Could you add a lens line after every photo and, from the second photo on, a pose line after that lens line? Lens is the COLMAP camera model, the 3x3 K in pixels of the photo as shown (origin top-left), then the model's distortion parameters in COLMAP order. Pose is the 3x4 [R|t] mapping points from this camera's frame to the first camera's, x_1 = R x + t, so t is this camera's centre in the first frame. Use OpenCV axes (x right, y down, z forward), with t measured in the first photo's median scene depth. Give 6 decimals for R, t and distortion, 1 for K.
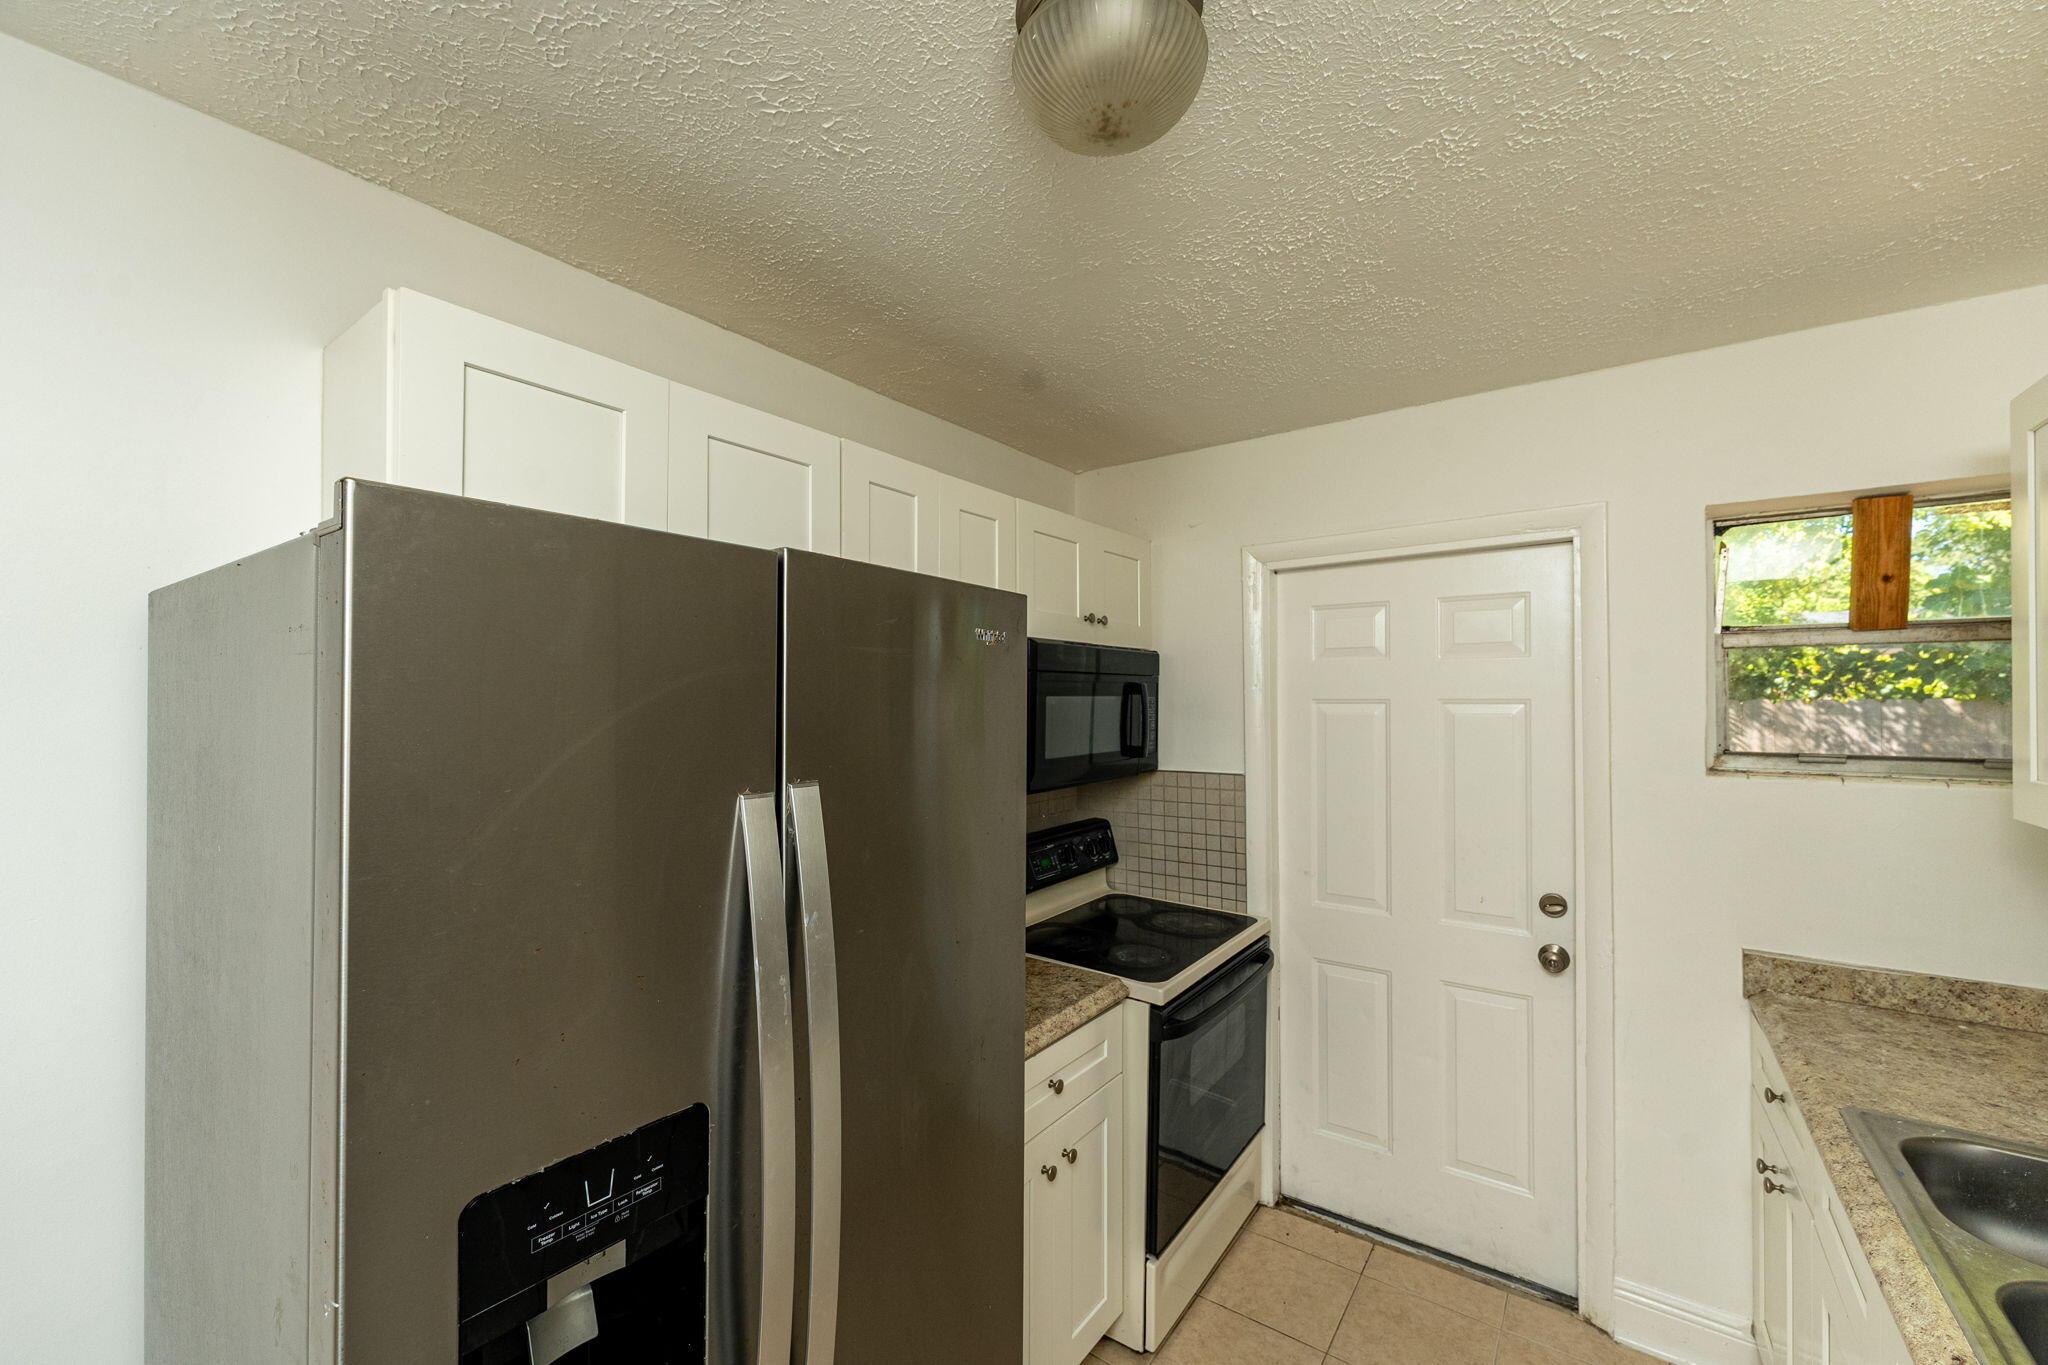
lens RADIAL K [[822.3, 0, 1024.2], [0, 822.3, 682.3], [0, 0, 1]] dist [-0.019205, 0.003270]
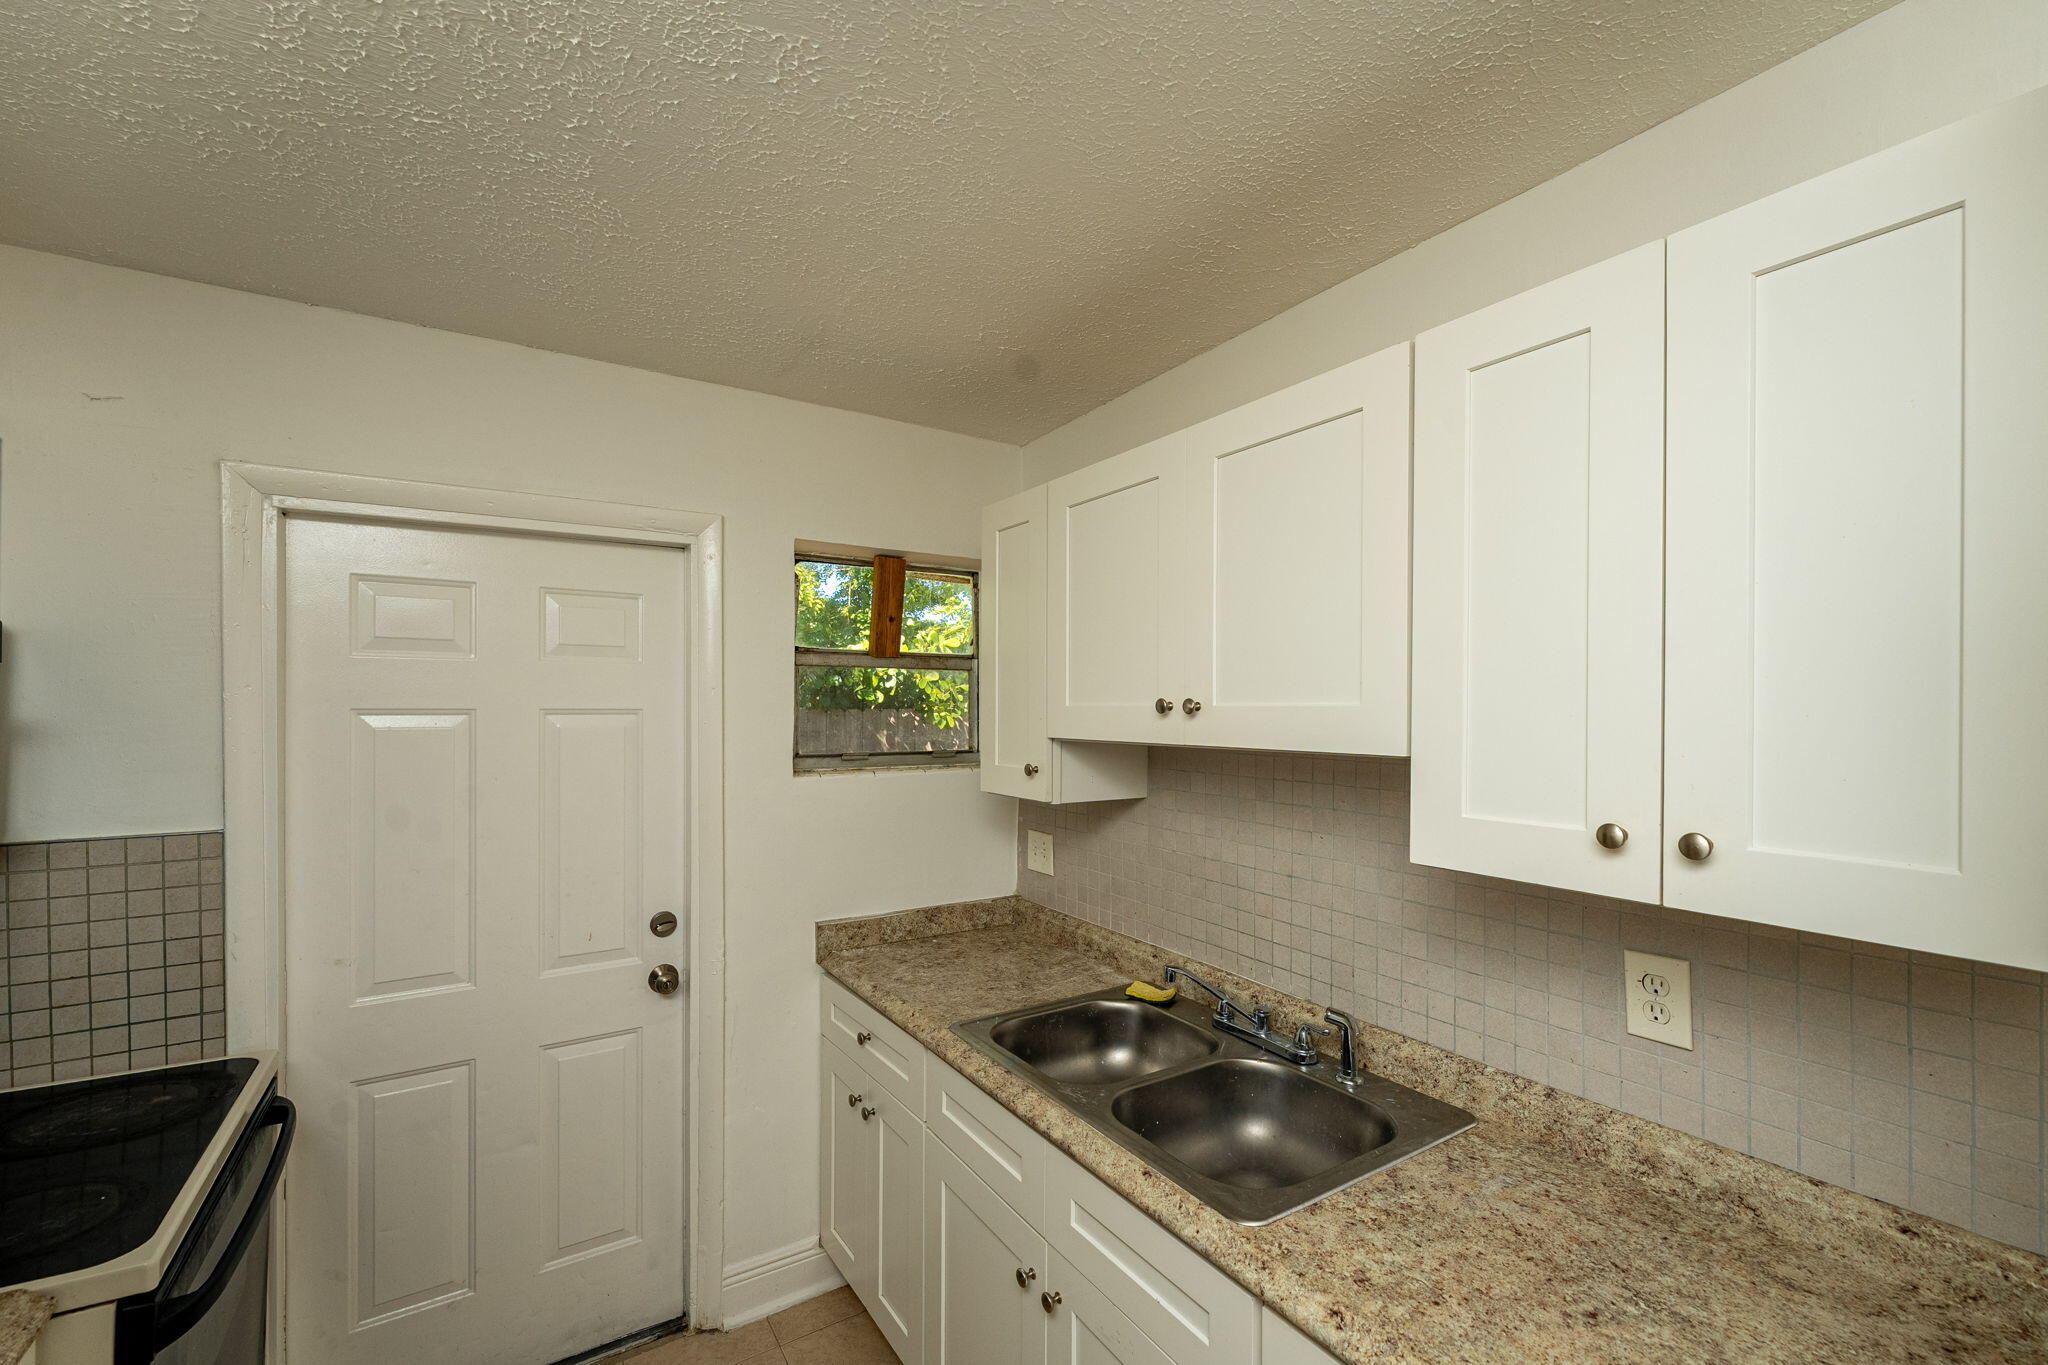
lens RADIAL K [[831.6, 0, 1012.0], [0, 831.6, 711.3], [0, 0, 1]] dist [-0.001222, -0.000845]
pose [[0.368758, -0.002509, 0.929522, -0.107958], [-0.018416, 0.999780, 0.010005, 0.007352], [-0.929343, -0.020808, 0.368631, 0.270070]]
